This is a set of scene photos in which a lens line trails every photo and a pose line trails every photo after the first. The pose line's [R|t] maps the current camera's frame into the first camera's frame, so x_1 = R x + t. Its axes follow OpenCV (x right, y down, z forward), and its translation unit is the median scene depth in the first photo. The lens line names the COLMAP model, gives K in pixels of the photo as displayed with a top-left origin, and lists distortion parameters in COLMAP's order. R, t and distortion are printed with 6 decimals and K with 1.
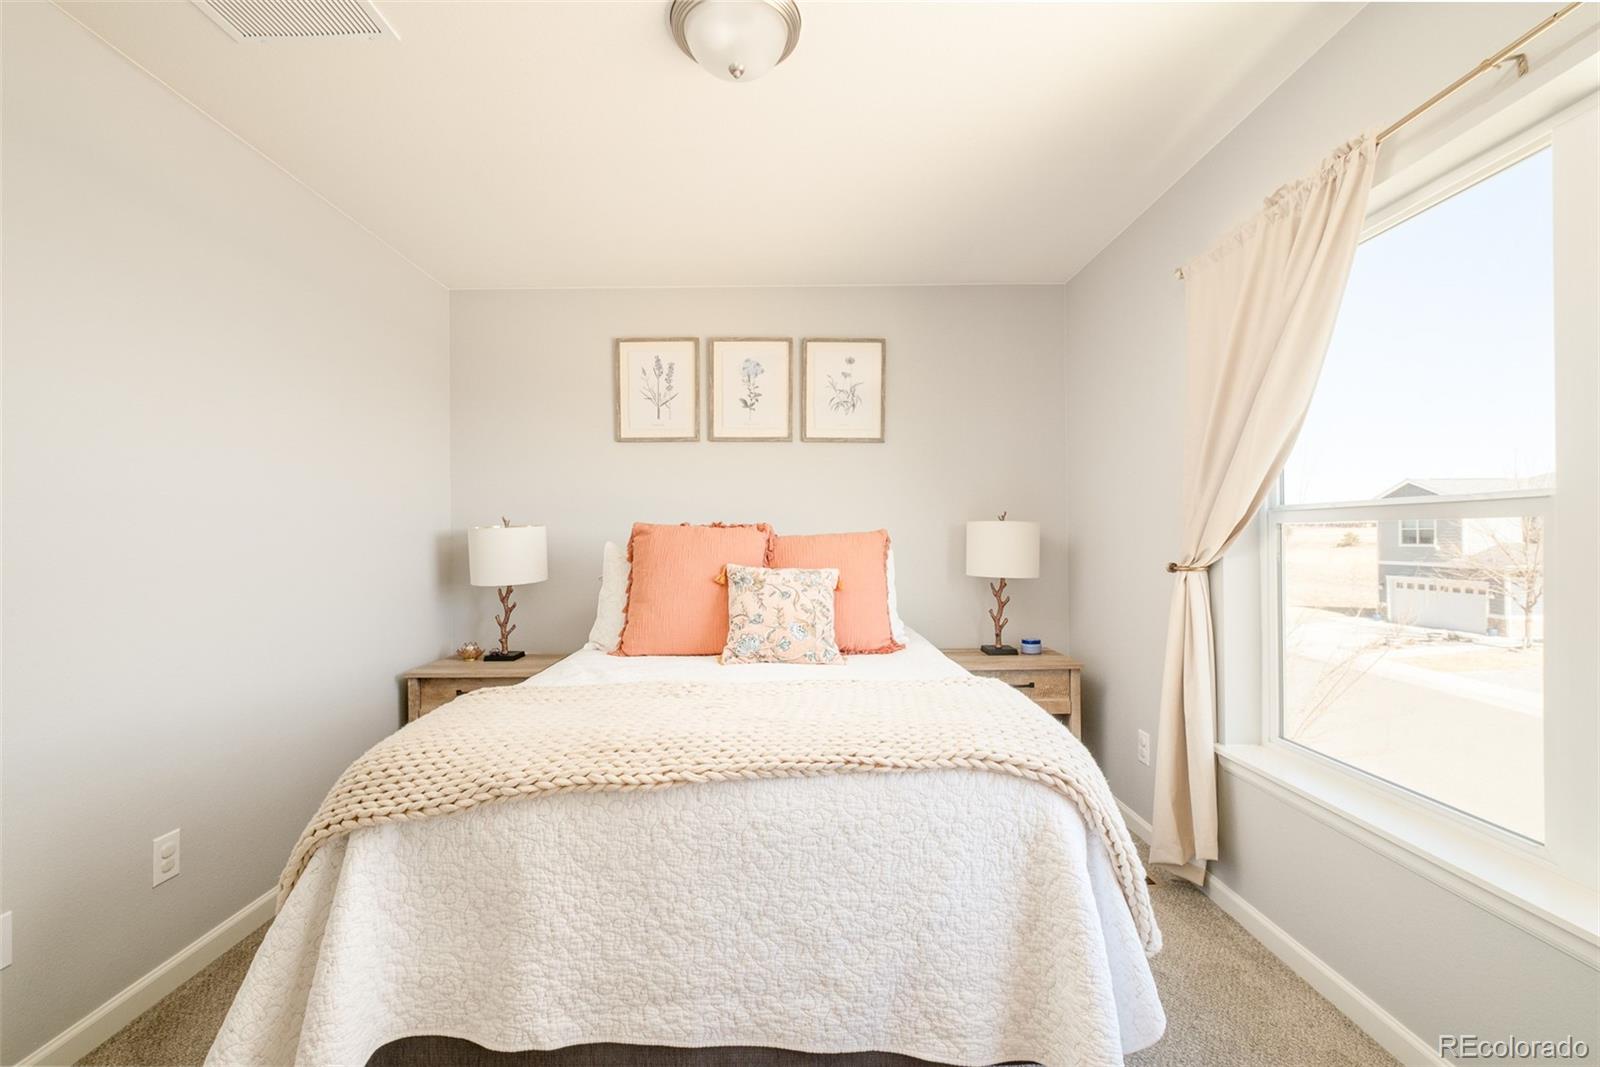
lens RADIAL K [[701.3, 0, 785.8], [0, 701.3, 537.4], [0, 0, 1]] dist [-0.004987, -0.000774]
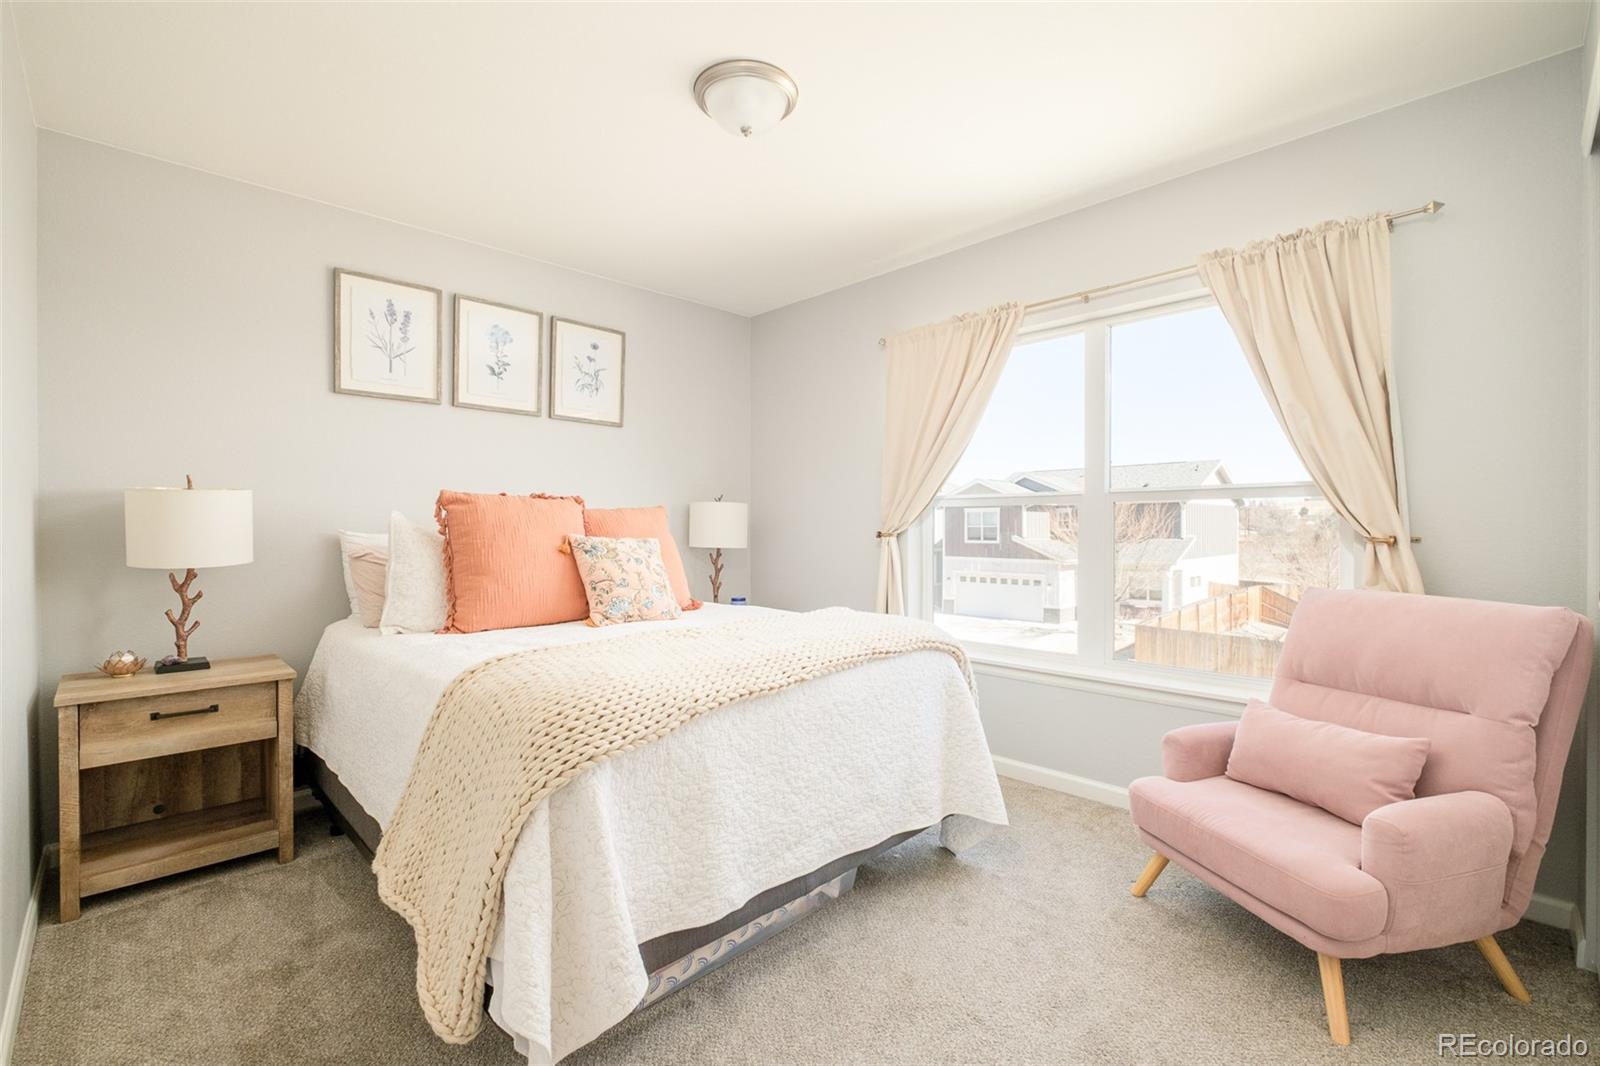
lens RADIAL K [[704.1, 0, 819.6], [0, 704.1, 532.6], [0, 0, 1]] dist [-0.000936, -0.000311]
pose [[0.705432, 0.000636, 0.708777, -0.462859], [-0.005710, 0.999972, 0.004786, 0.023834], [-0.708755, -0.007423, 0.705416, 0.008119]]
